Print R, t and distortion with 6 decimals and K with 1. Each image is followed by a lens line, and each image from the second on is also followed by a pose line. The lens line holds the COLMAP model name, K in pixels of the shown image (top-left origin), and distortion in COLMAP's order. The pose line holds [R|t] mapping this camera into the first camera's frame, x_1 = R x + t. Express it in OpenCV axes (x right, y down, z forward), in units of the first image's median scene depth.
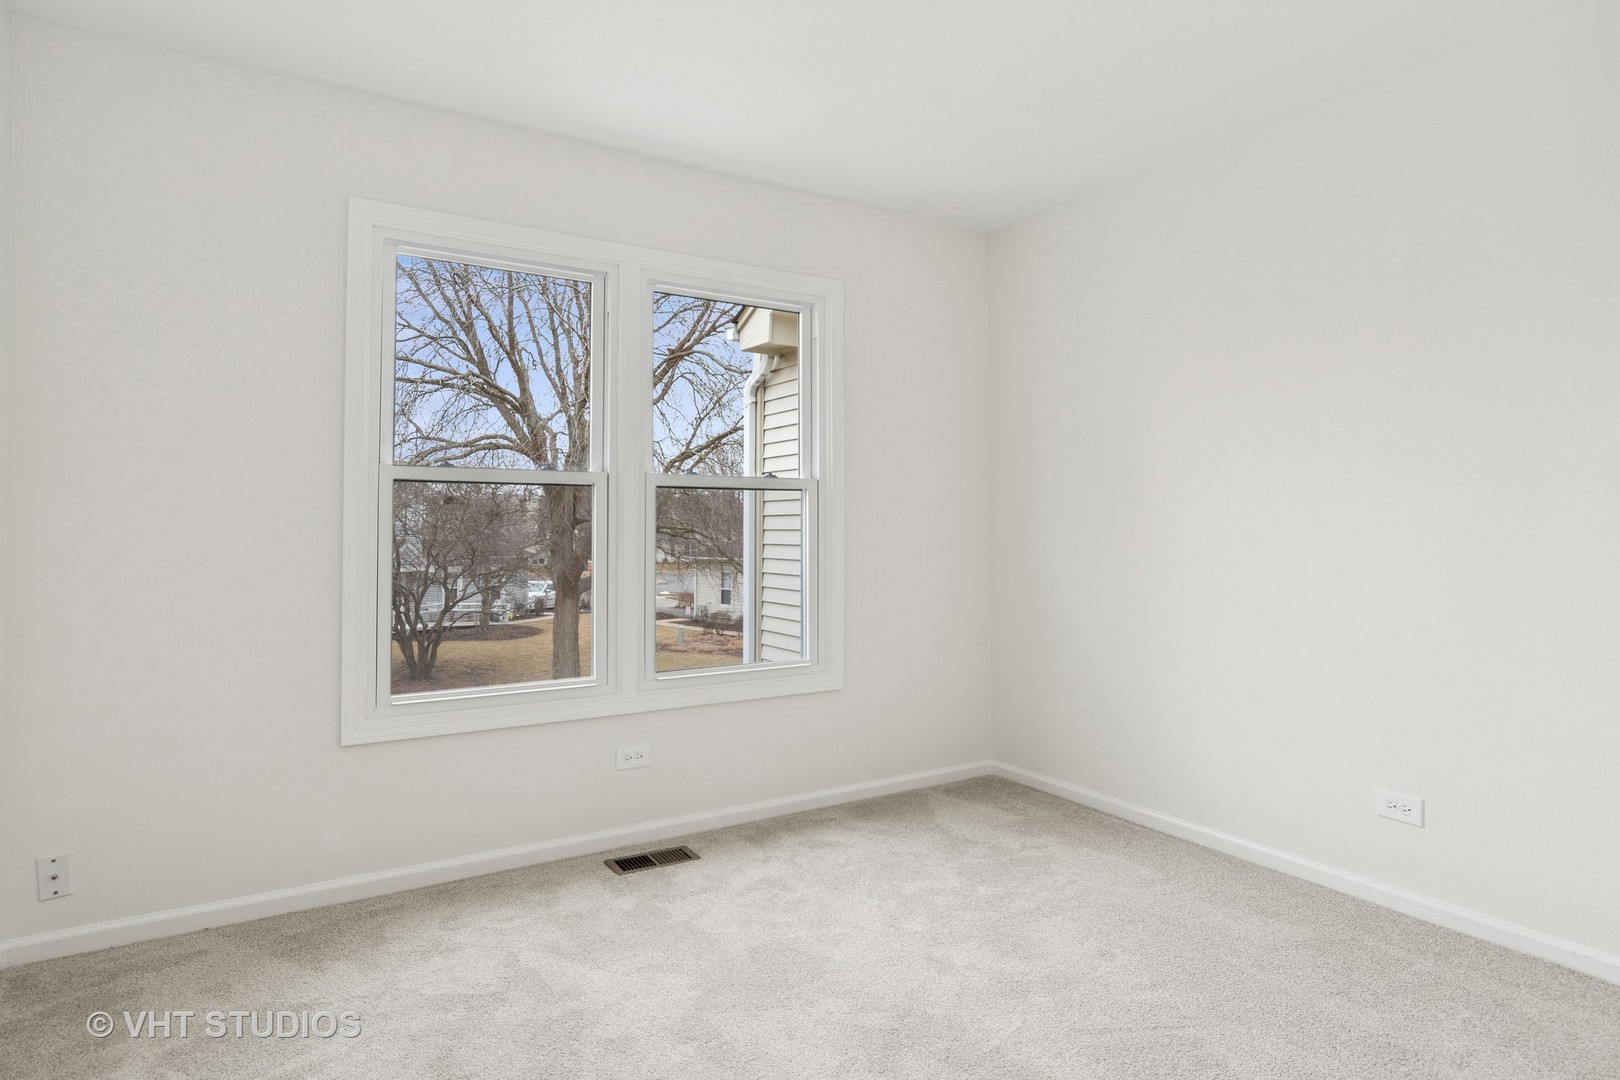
lens RADIAL K [[896.3, 0, 810.0], [0, 896.3, 540.0], [0, 0, 1]] dist [-0.002731, -0.000095]
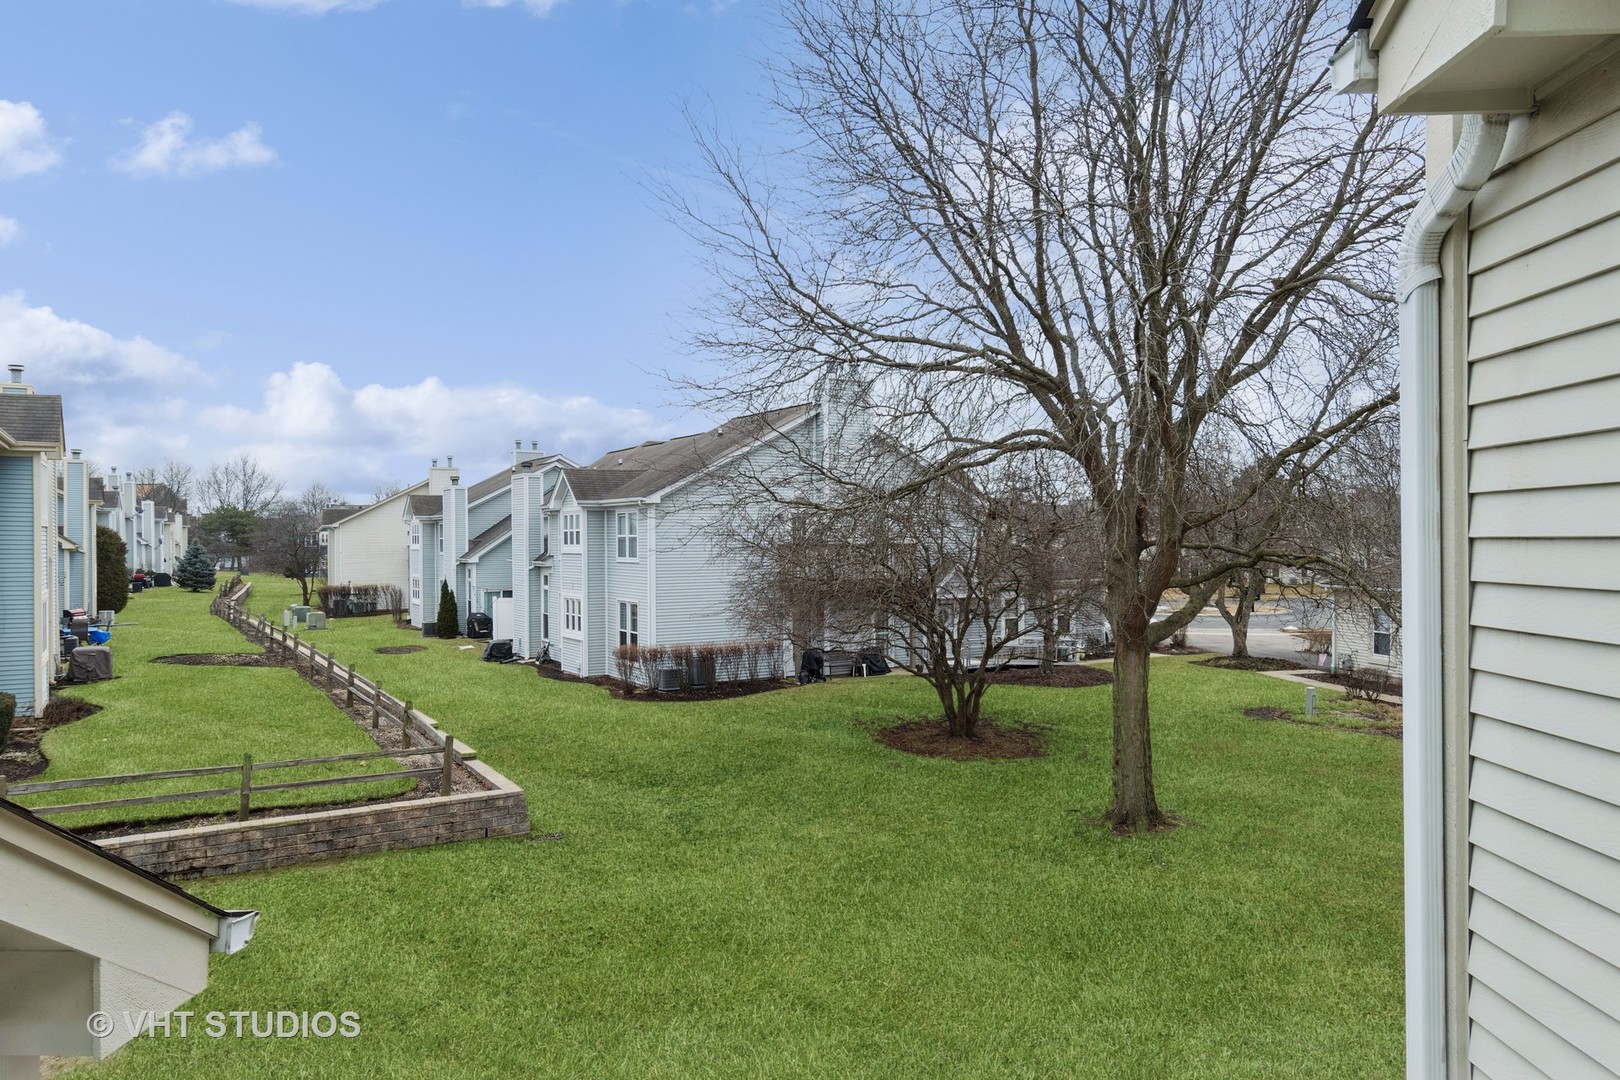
lens RADIAL K [[1111.0, 0, 810.0], [0, 1111.0, 540.0], [0, 0, 1]] dist [0.002032, 0.000882]
pose [[0.842328, -0.010973, -0.538854, -0.007357], [0.003115, 0.999875, -0.015492, -0.010712], [0.538957, 0.011371, 0.842257, 0.108464]]
